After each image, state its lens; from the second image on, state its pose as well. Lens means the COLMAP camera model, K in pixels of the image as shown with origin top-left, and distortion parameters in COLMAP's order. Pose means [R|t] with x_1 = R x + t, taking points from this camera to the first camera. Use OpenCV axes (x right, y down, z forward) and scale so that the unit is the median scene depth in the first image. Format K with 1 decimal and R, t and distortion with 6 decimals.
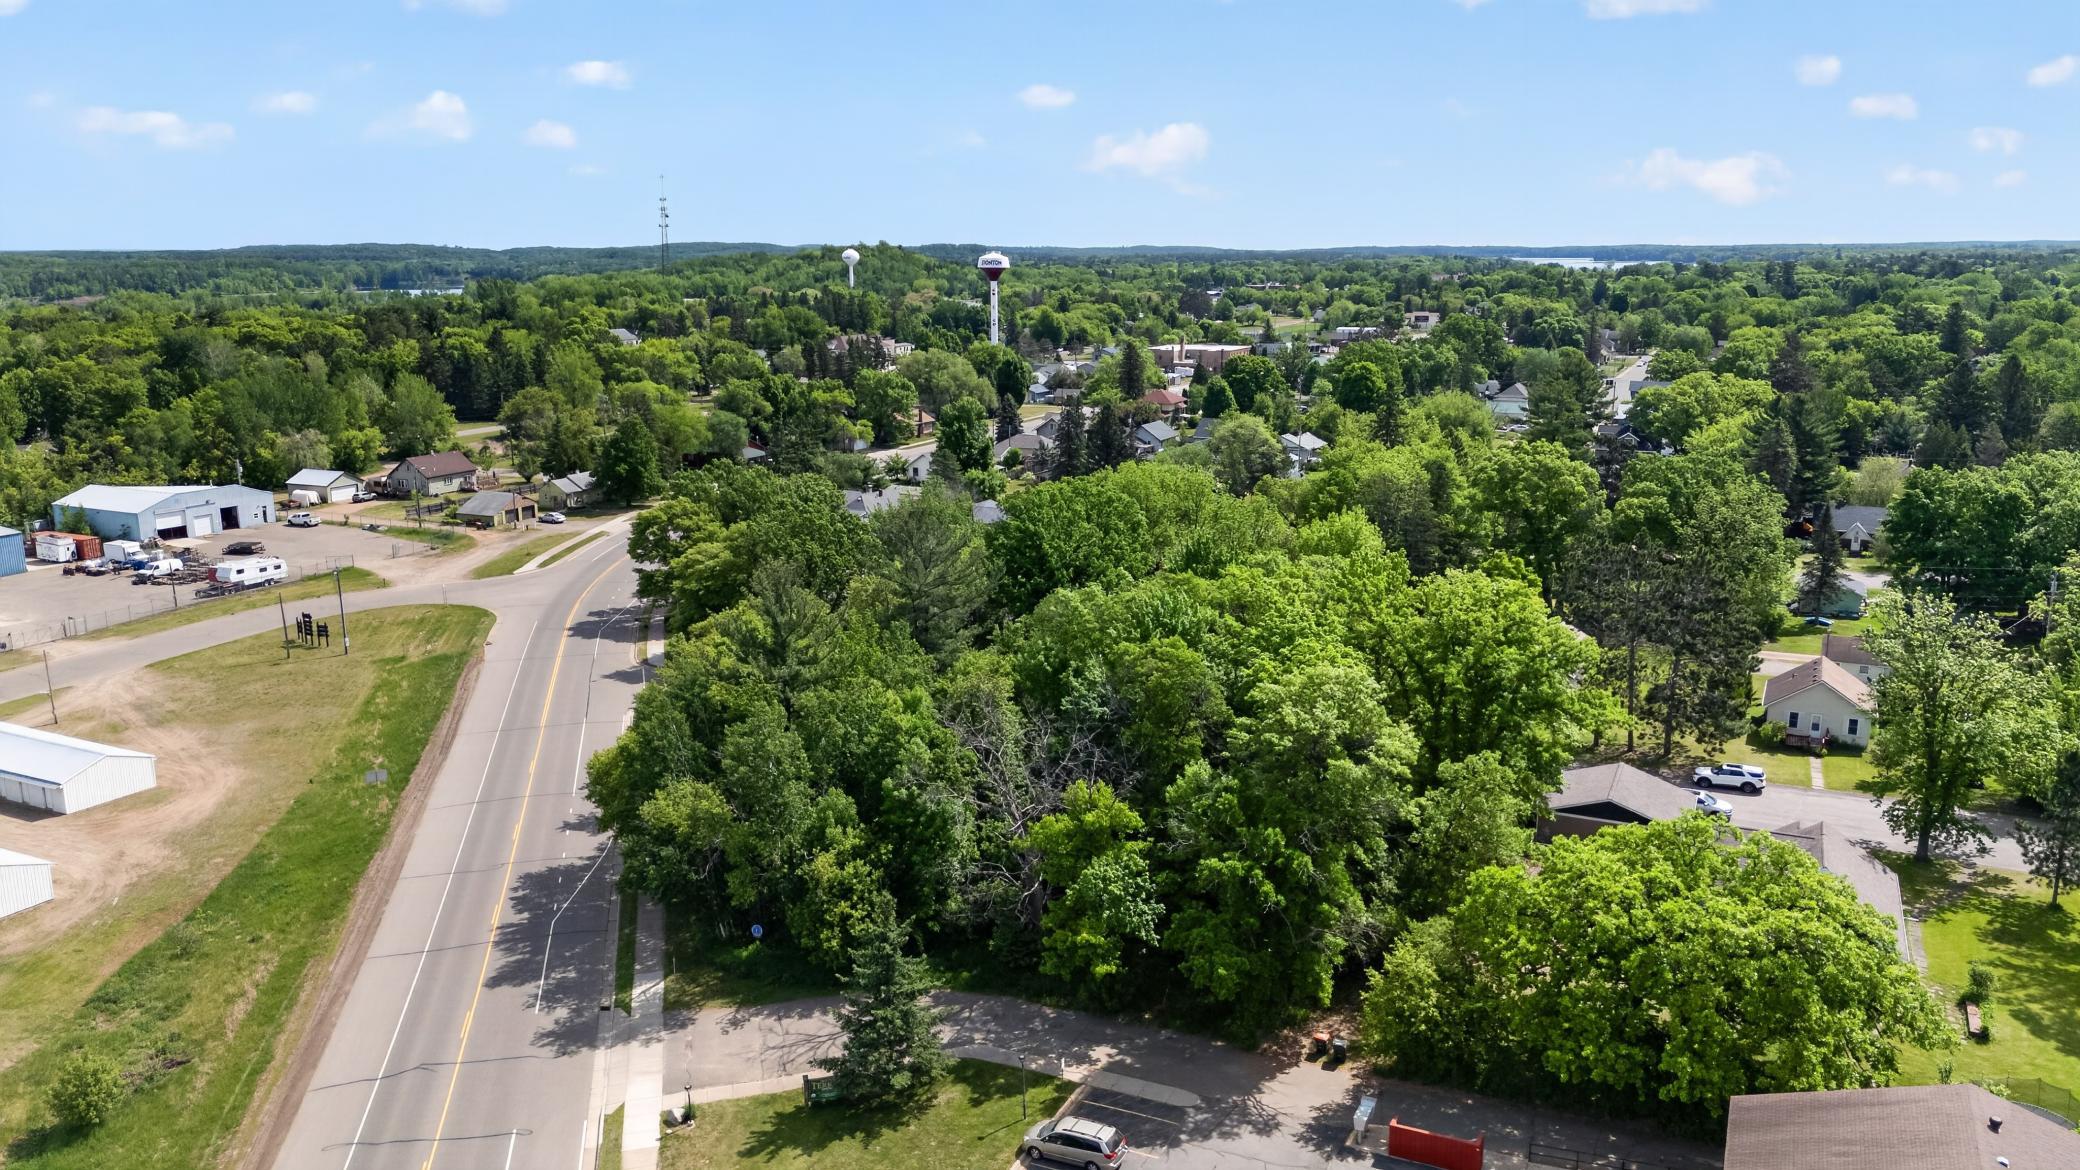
lens RADIAL K [[1521.0, 0, 1037.5], [0, 1521.0, 596.5], [0, 0, 1]] dist [0.079547, -0.081423]
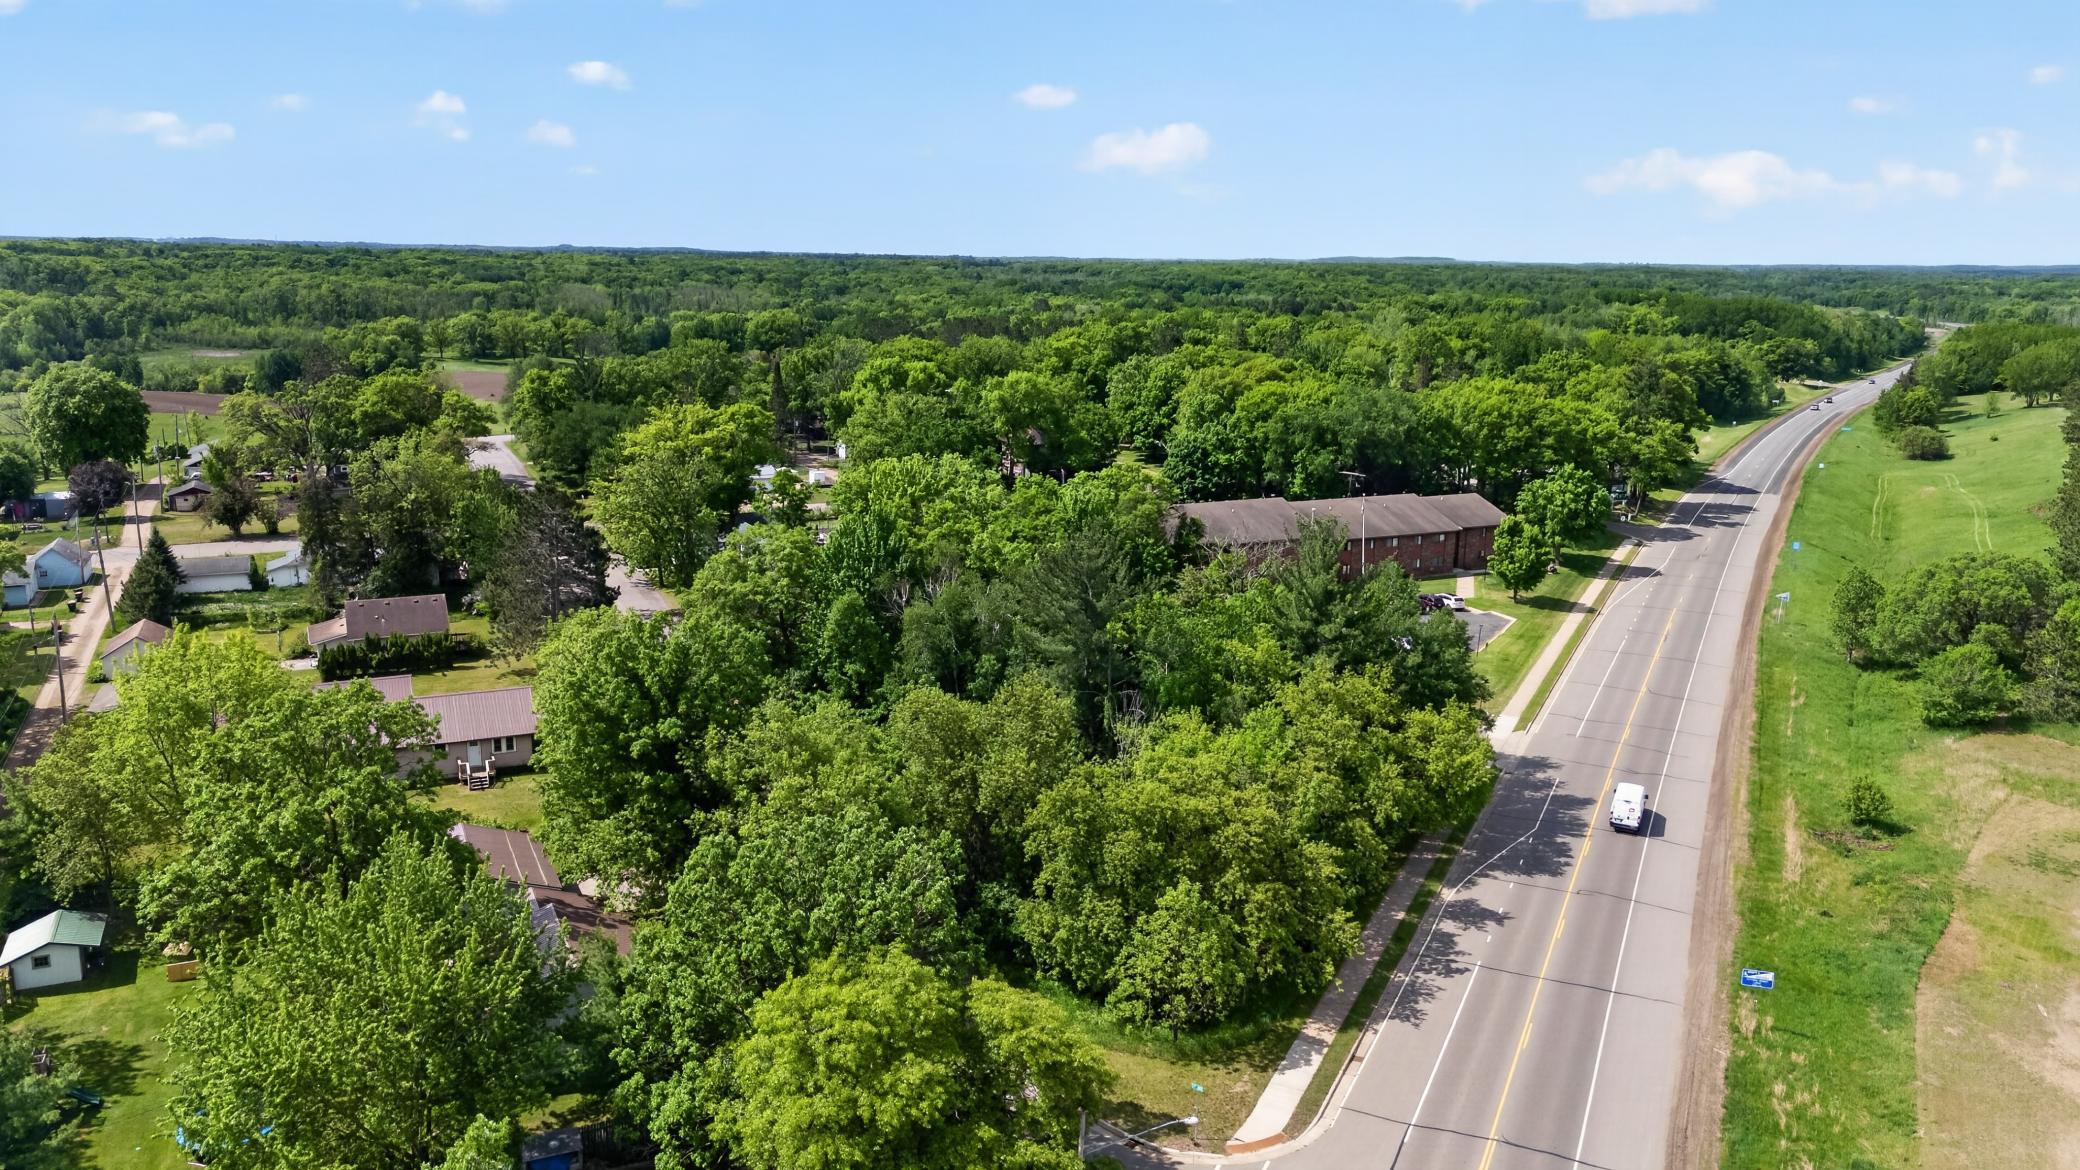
lens RADIAL K [[1521.0, 0, 1041.7], [0, 1521.0, 589.4], [0, 0, 1]] dist [0.079547, -0.081423]
pose [[-0.782056, -0.140273, 0.607216, -0.410251], [0.128385, 0.917178, 0.377229, -0.248343], [-0.609840, 0.372972, -0.699276, 1.153835]]
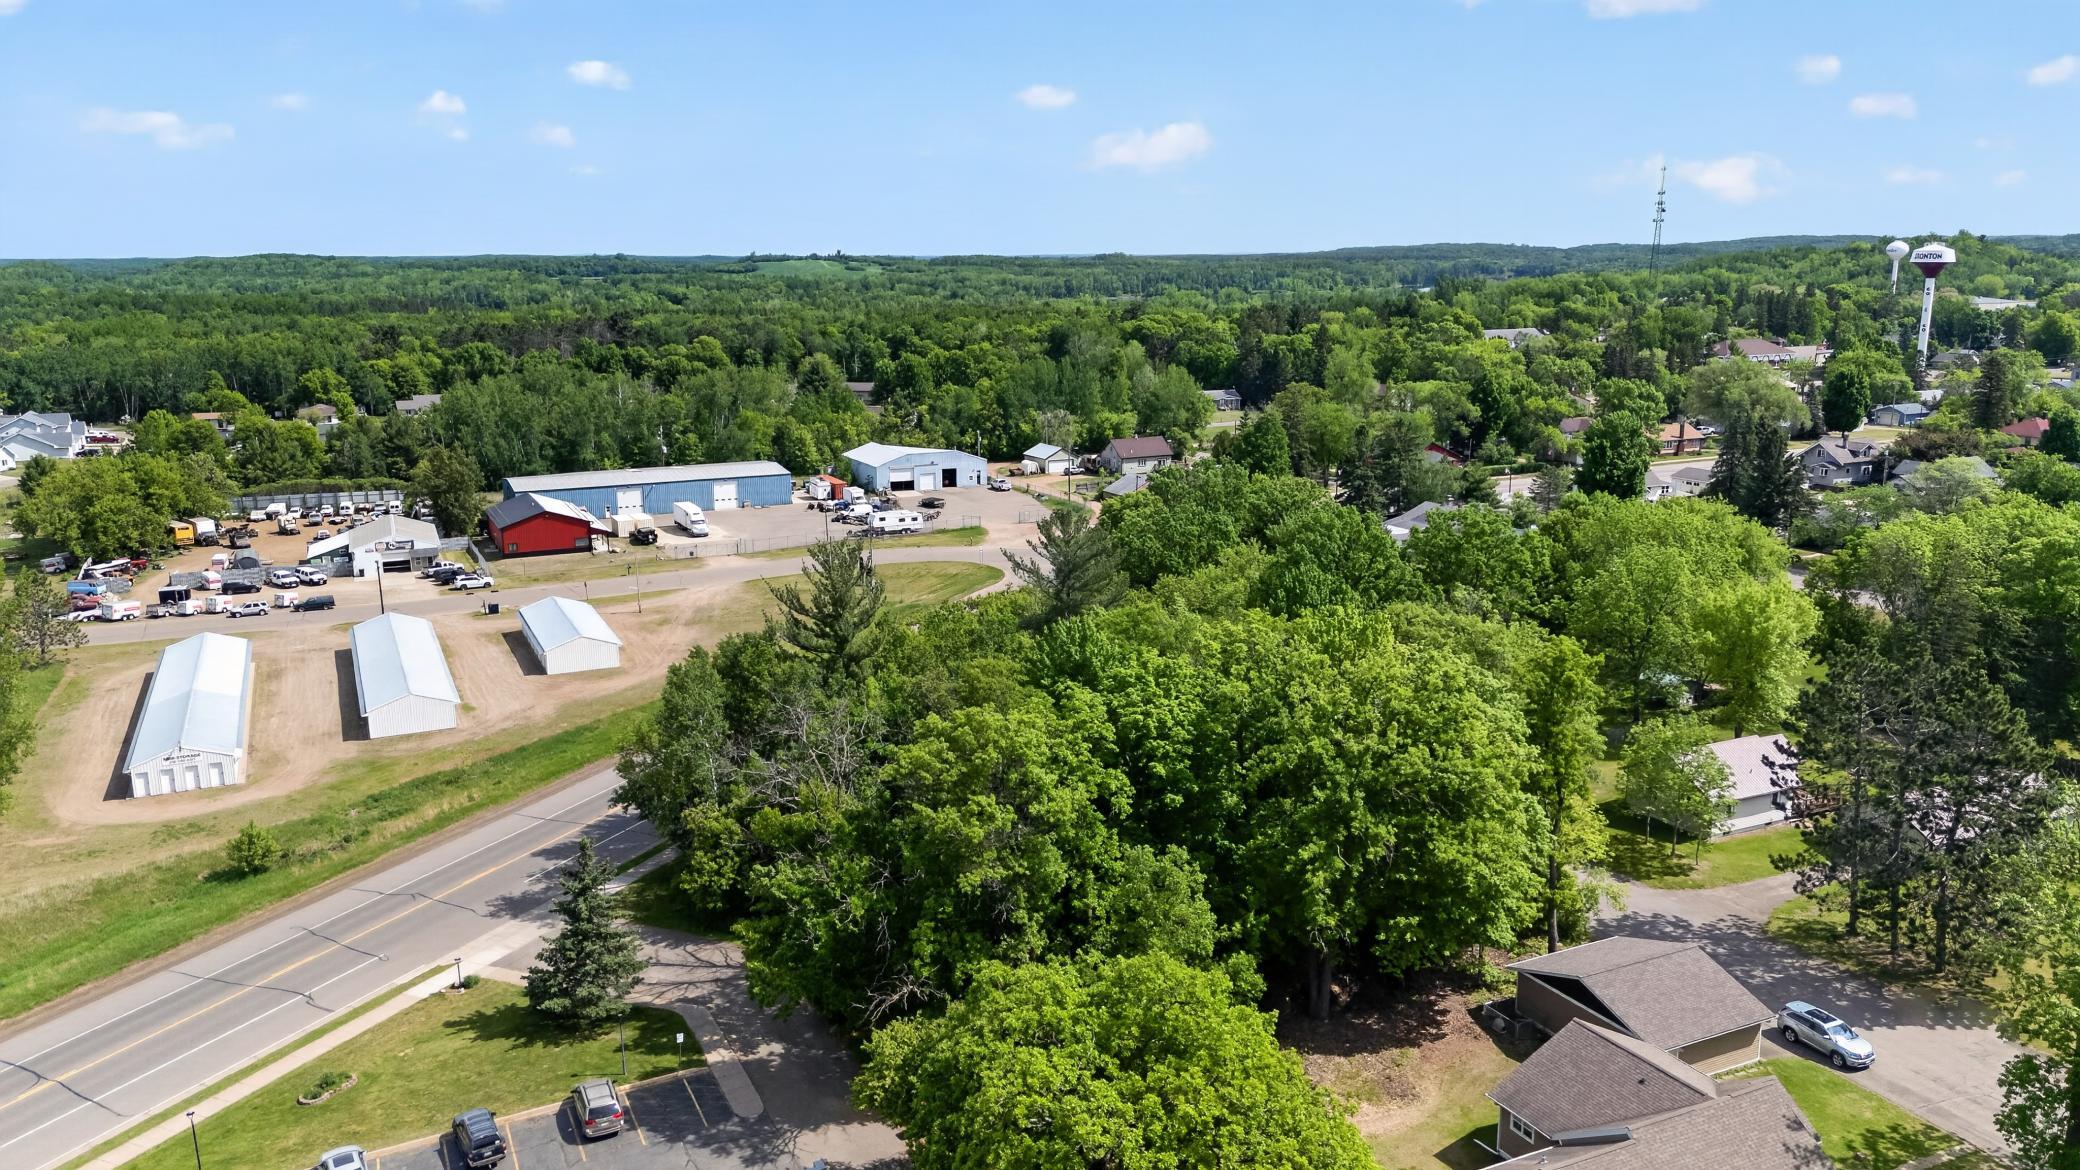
lens RADIAL K [[1521.0, 0, 1038.9], [0, 1521.0, 585.6], [0, 0, 1]] dist [0.079547, -0.081423]
pose [[0.787481, 0.128563, -0.602781, 0.363468], [-0.131800, 0.990506, 0.039072, -0.032008], [0.602082, 0.048679, 0.796949, 0.139997]]
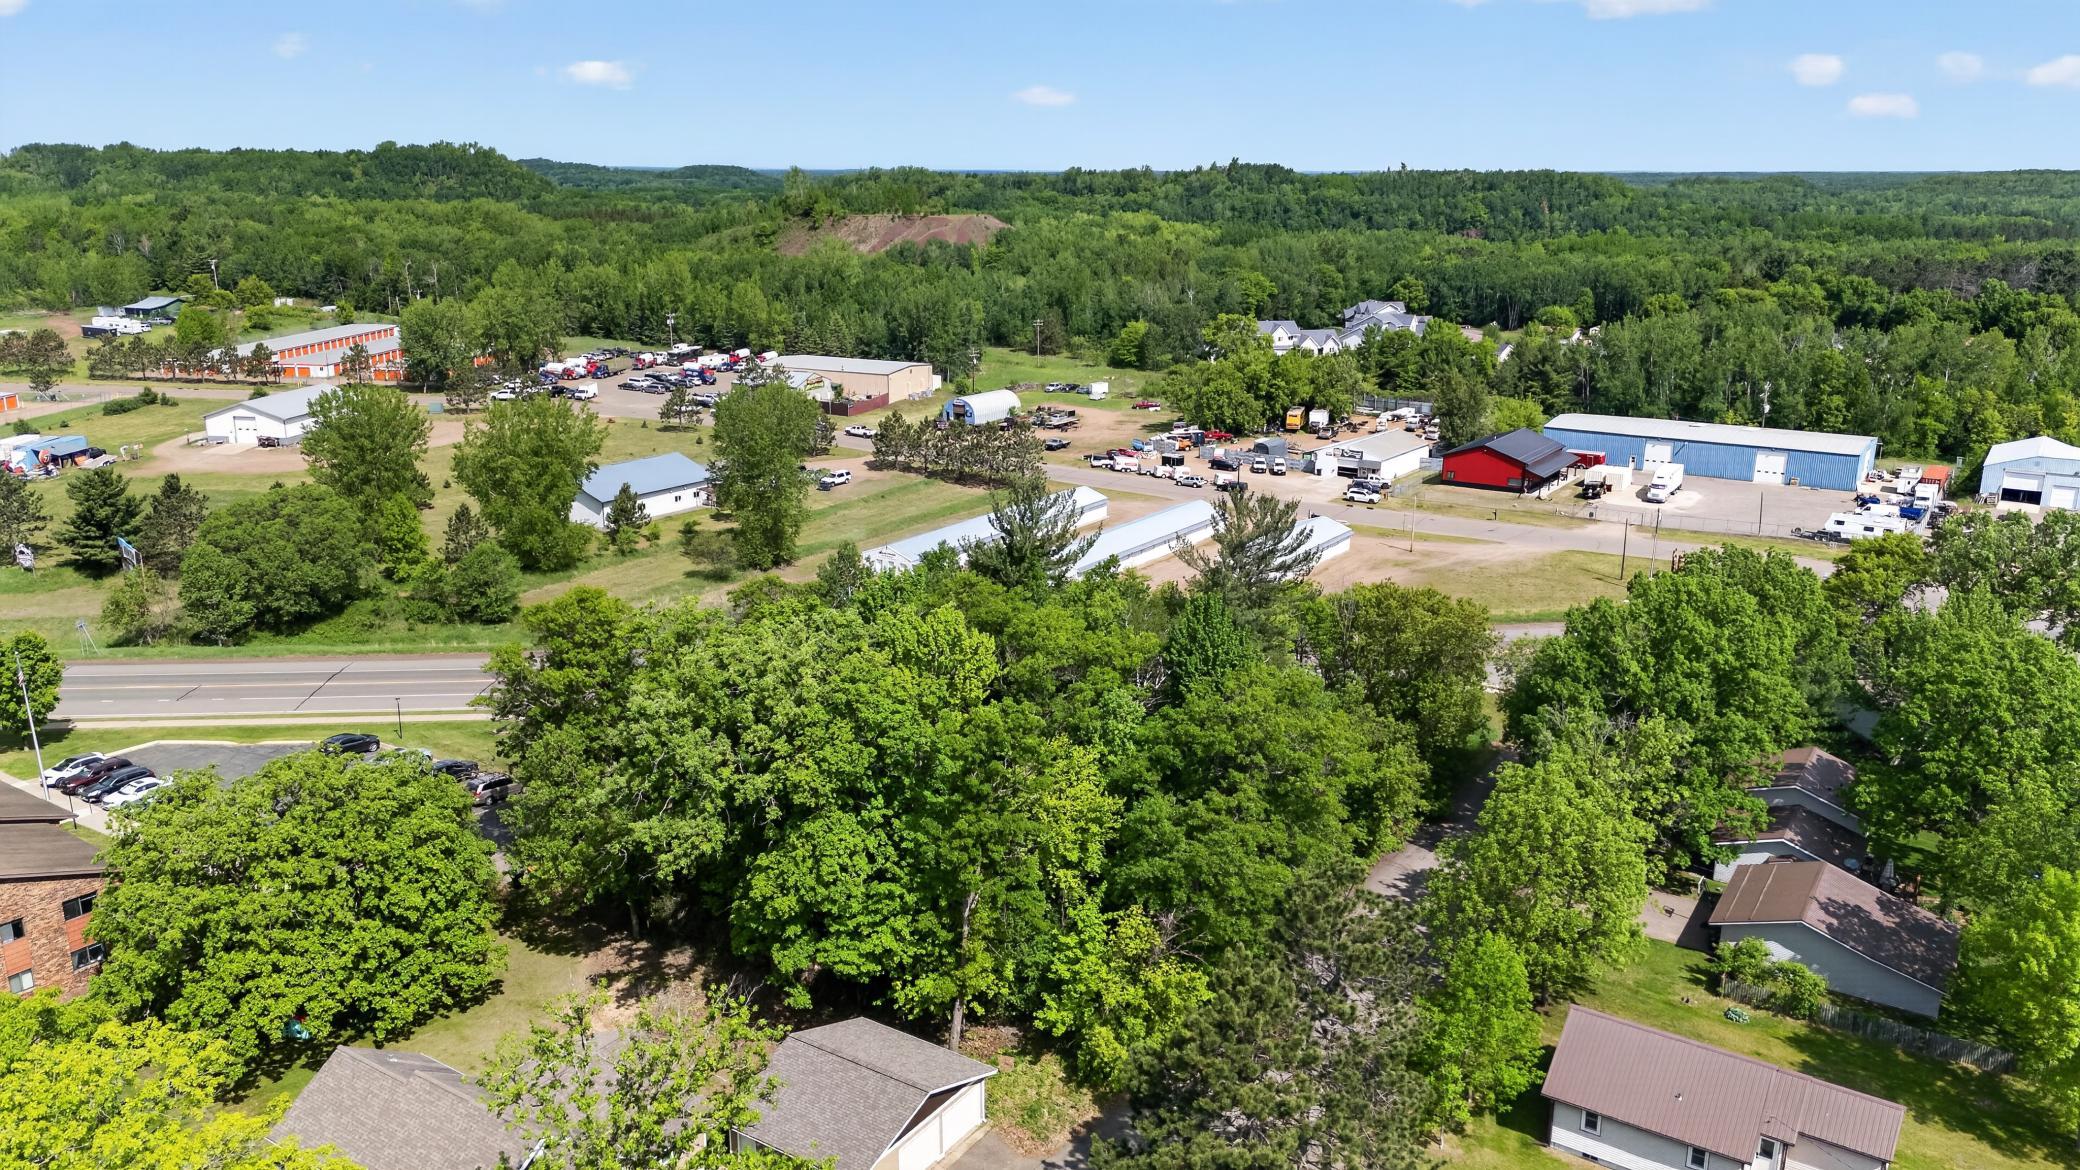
lens RADIAL K [[1521.0, 0, 1040.5], [0, 1521.0, 605.7], [0, 0, 1]] dist [0.079547, -0.081423]
pose [[-0.130203, 0.274902, -0.952615, 0.588987], [-0.225703, 0.927351, 0.298460, -0.170629], [0.965456, 0.253868, -0.058698, 0.674383]]
